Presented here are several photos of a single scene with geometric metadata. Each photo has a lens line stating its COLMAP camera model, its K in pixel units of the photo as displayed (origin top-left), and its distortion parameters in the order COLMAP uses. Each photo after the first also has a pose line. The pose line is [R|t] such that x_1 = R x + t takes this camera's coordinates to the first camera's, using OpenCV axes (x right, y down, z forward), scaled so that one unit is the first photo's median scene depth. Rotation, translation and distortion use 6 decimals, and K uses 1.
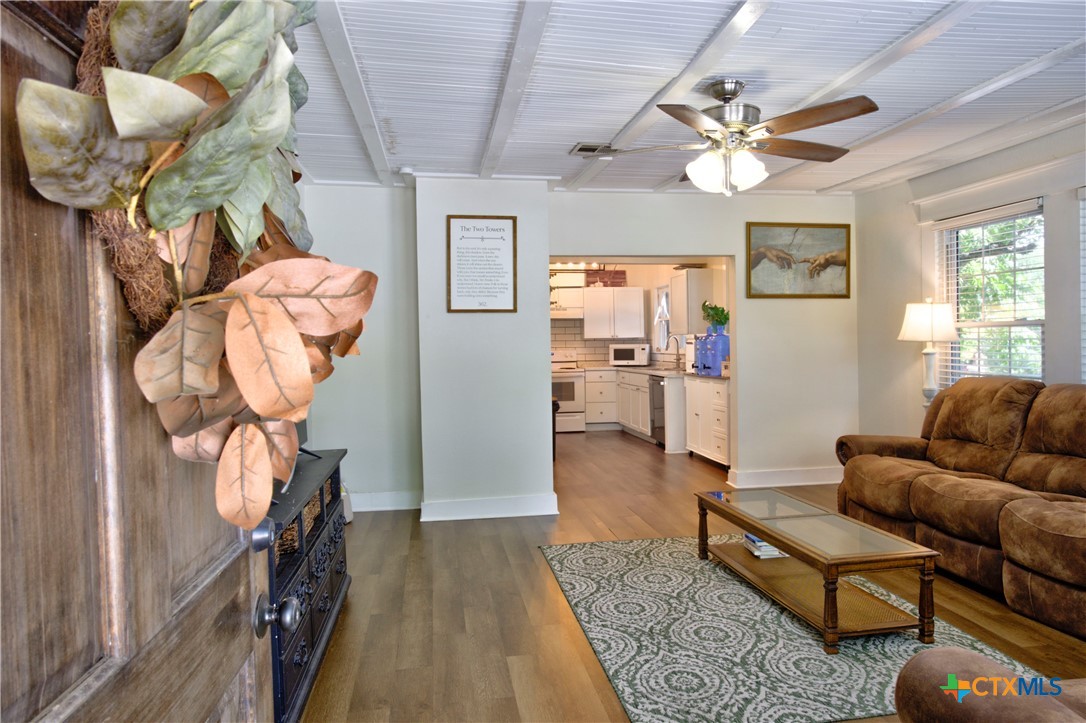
lens RADIAL K [[706.0, 0, 552.0], [0, 706.0, 350.5], [0, 0, 1]] dist [-0.004084, 0.020187]
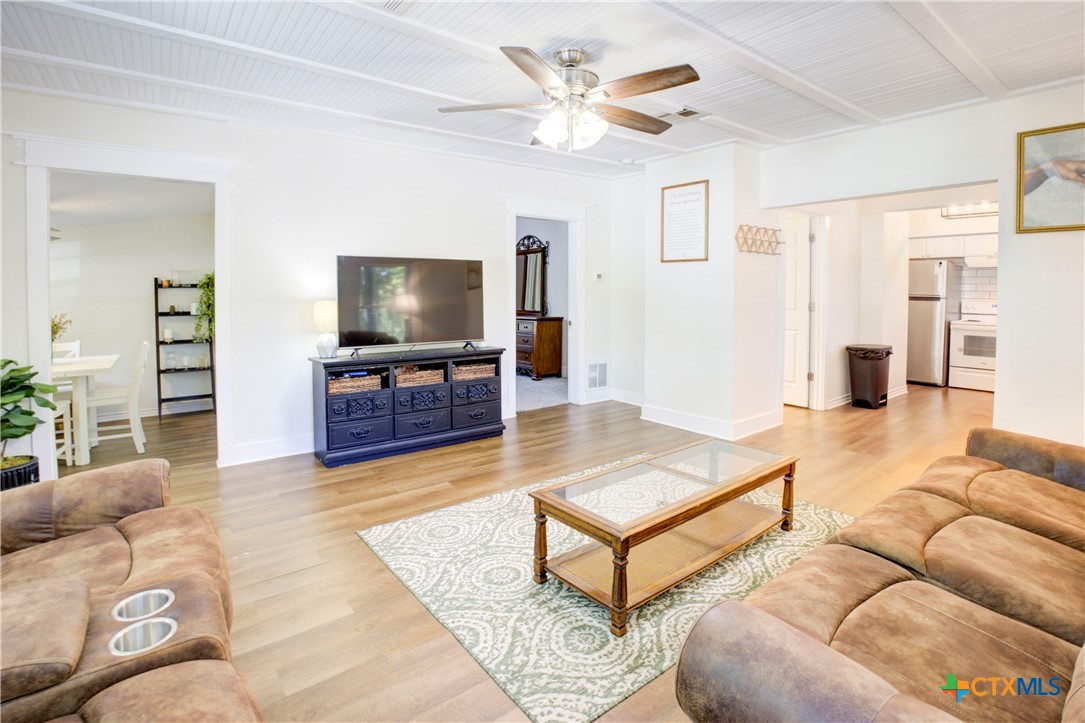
lens RADIAL K [[524.5, 0, 554.7], [0, 524.5, 305.4], [0, 0, 1]] dist [-0.051895, 0.007825]
pose [[0.478895, 0.042840, -0.876826, 0.833645], [-0.027684, 0.999049, 0.033692, -0.004195], [0.877436, 0.008139, 0.479625, 0.512815]]
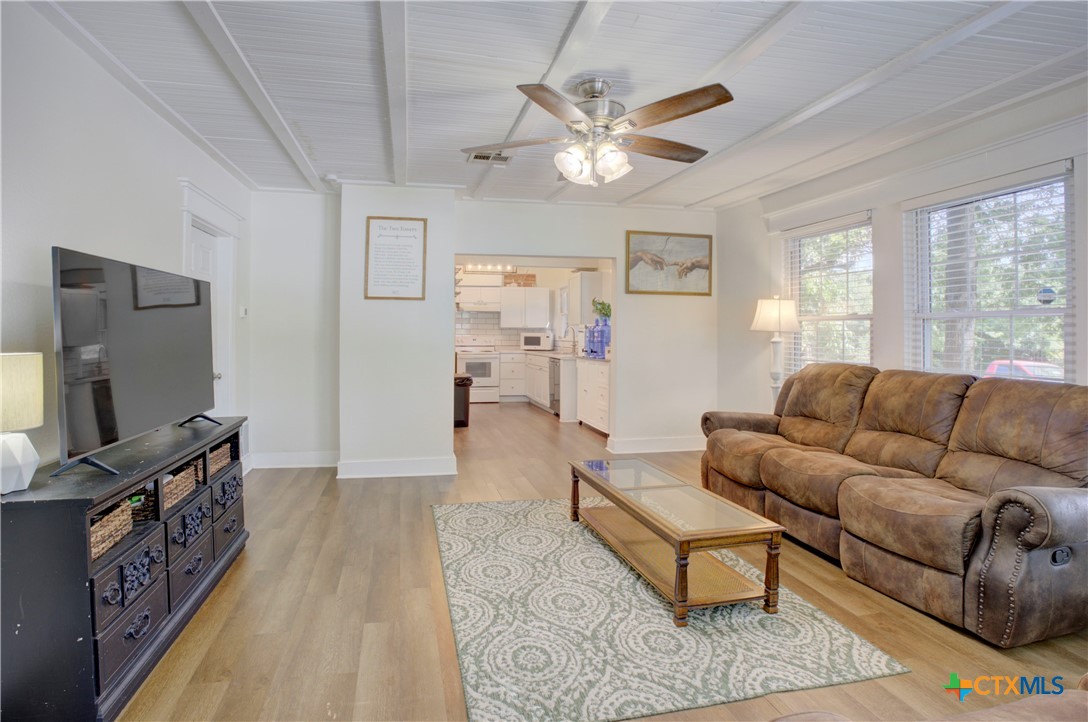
lens RADIAL K [[525.9, 0, 490.3], [0, 525.9, 332.9], [0, 0, 1]] dist [-0.051895, 0.007825]
pose [[0.999793, 0.019182, -0.006796, 0.090732], [-0.019272, 0.999723, -0.013498, 0.013622], [0.006535, 0.013626, 0.999886, 0.191289]]
